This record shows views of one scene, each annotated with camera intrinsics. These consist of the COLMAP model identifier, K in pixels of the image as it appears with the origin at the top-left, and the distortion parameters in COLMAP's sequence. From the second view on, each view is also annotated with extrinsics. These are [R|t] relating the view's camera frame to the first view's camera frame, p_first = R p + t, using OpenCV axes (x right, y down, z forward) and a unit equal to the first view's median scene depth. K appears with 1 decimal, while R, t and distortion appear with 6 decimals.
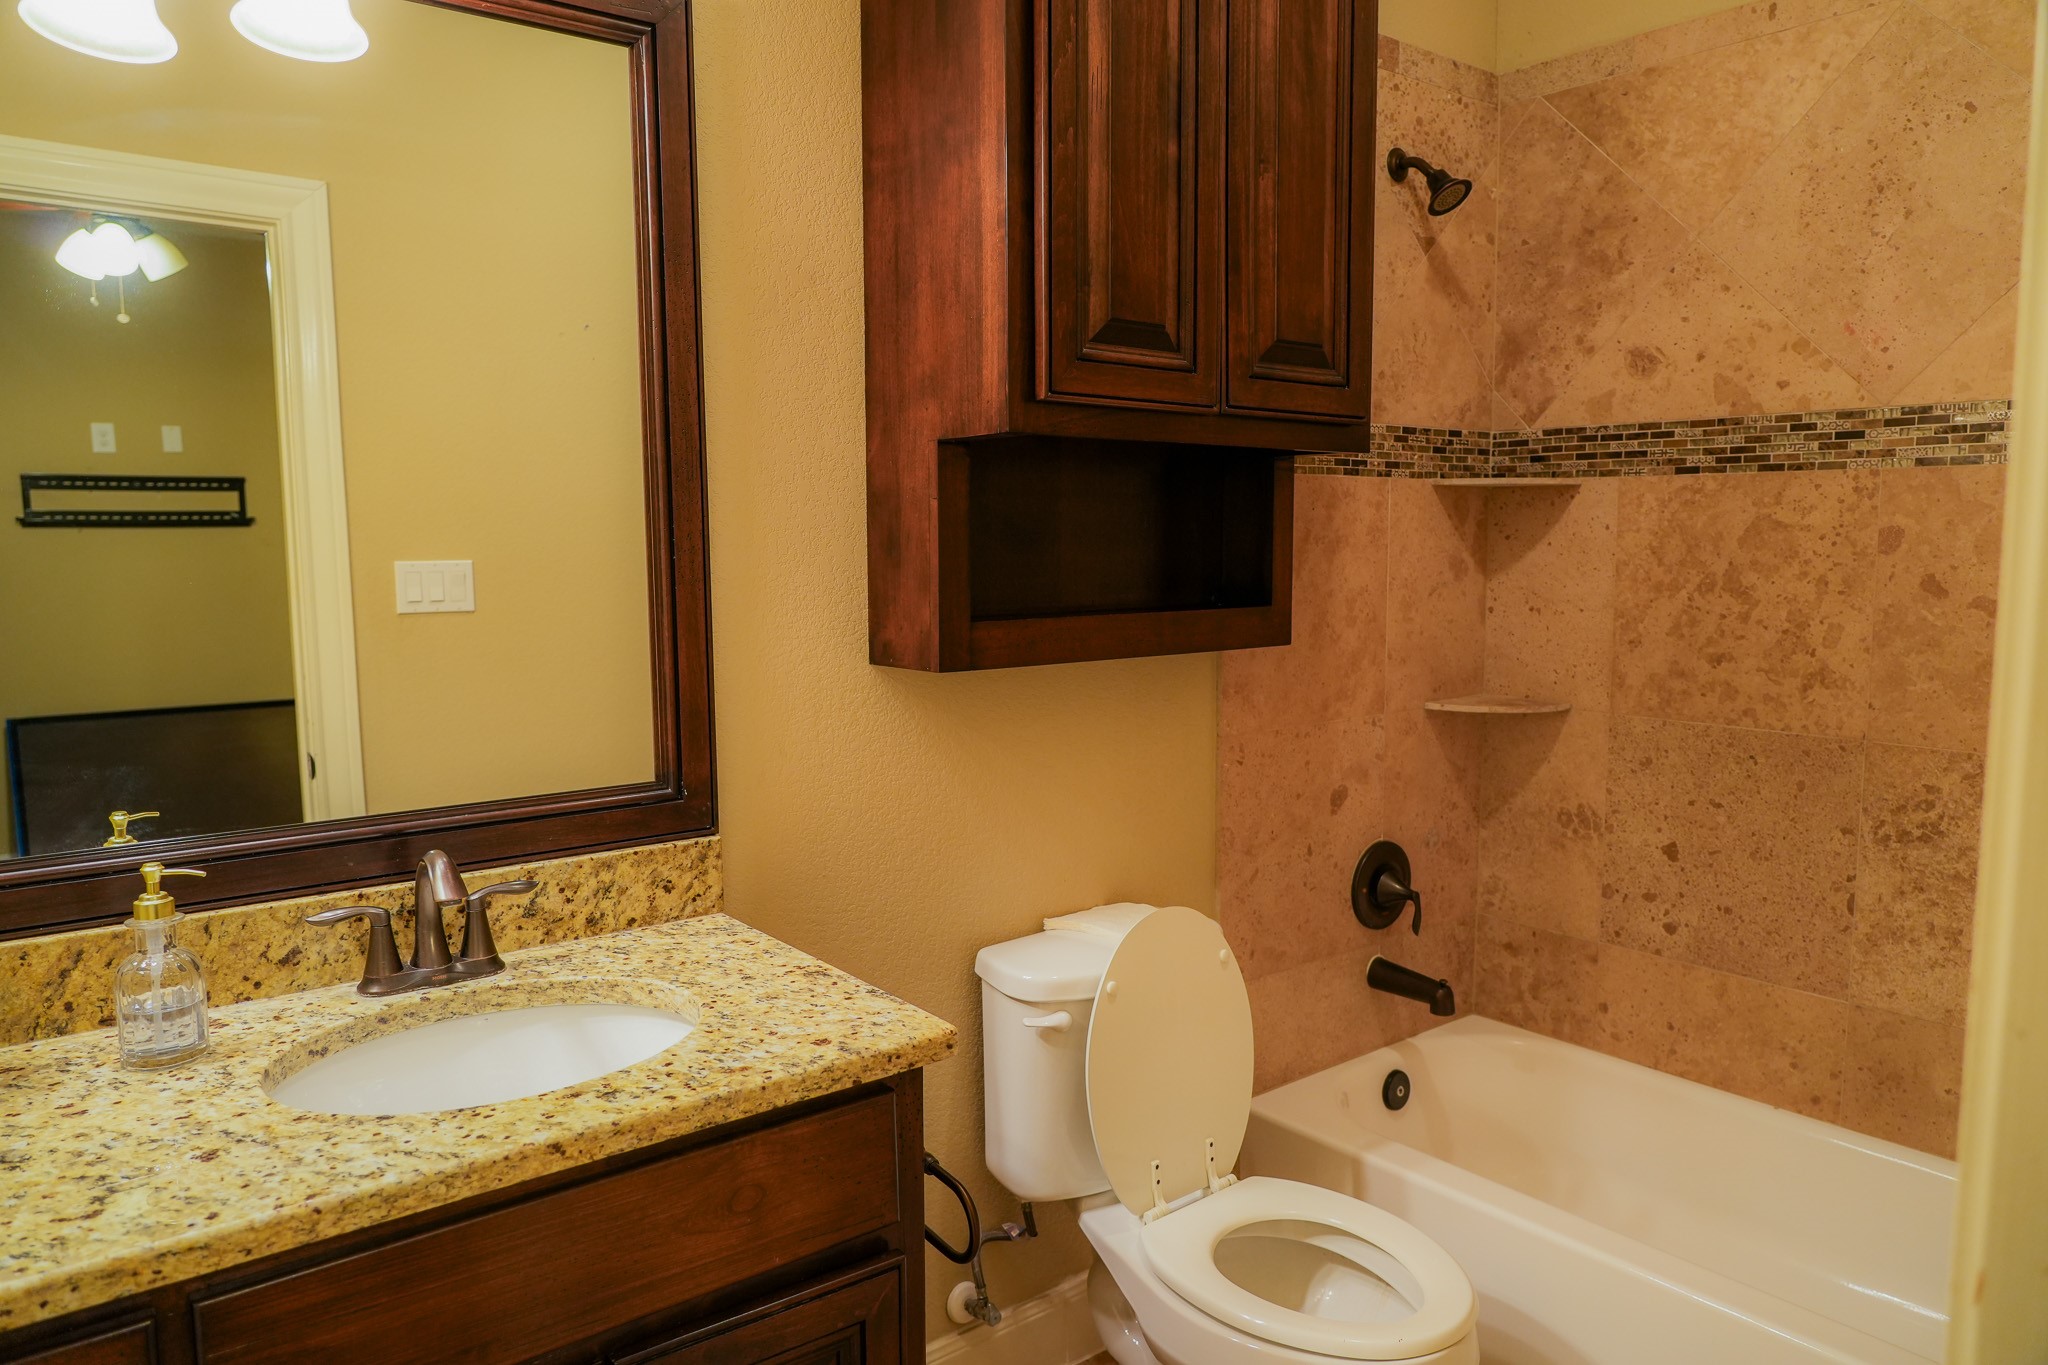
lens RADIAL K [[1371.2, 0, 1023.8], [0, 1371.2, 684.6], [0, 0, 1]] dist [-0.025772, 0.017691]
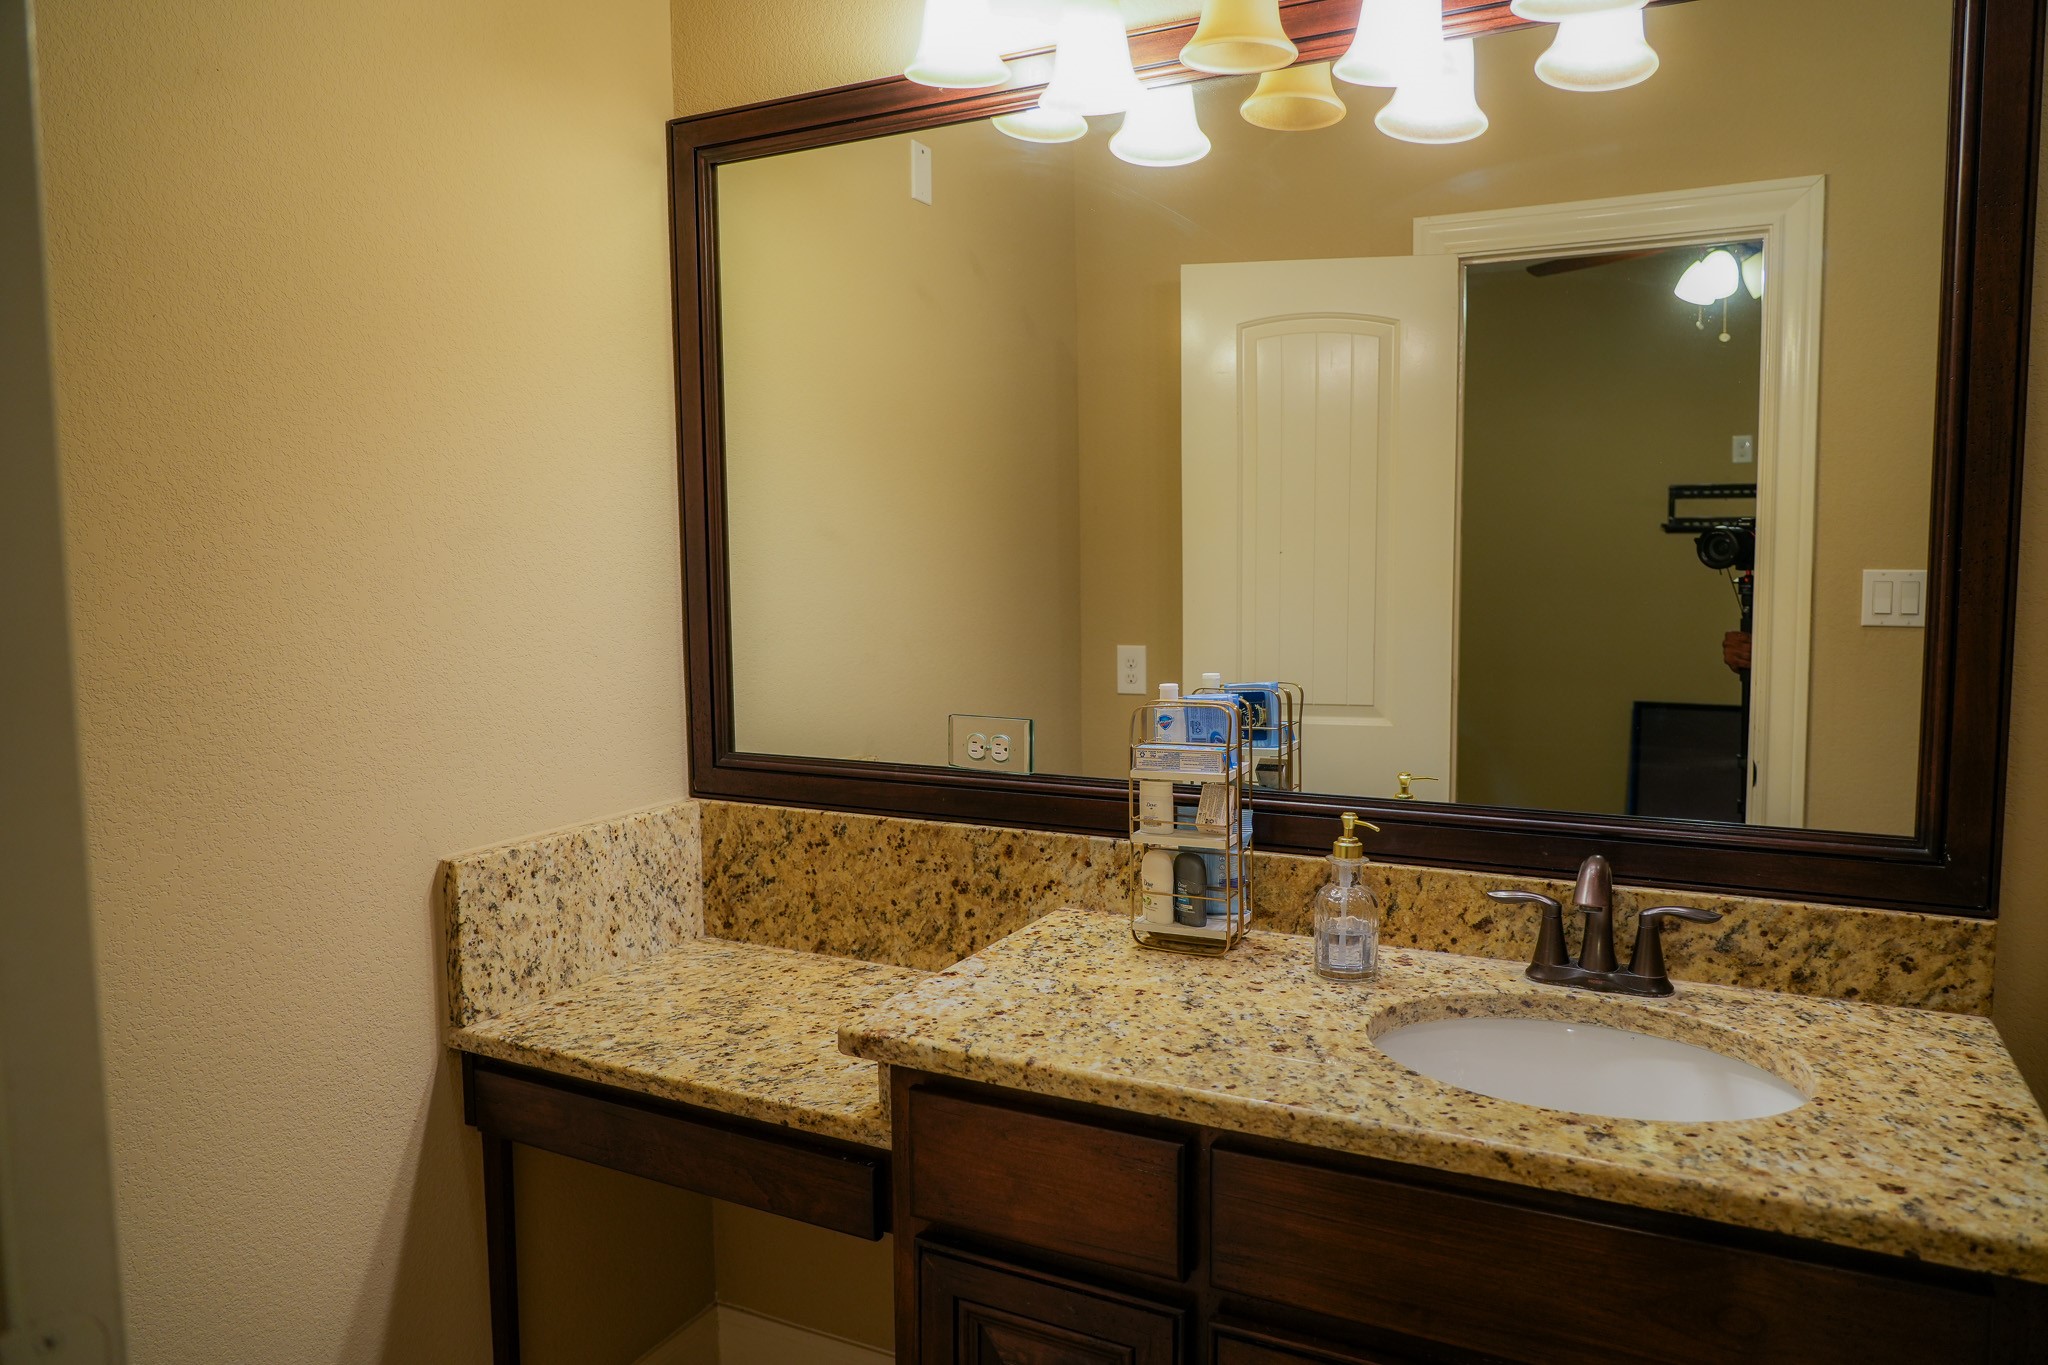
lens RADIAL K [[1371.2, 0, 1022.6], [0, 1371.2, 684.9], [0, 0, 1]] dist [-0.025772, 0.017691]
pose [[0.419091, 0.091051, -0.903367, 0.314743], [-0.092570, 0.994059, 0.057246, -0.024491], [0.903213, 0.059634, 0.425030, 0.193435]]
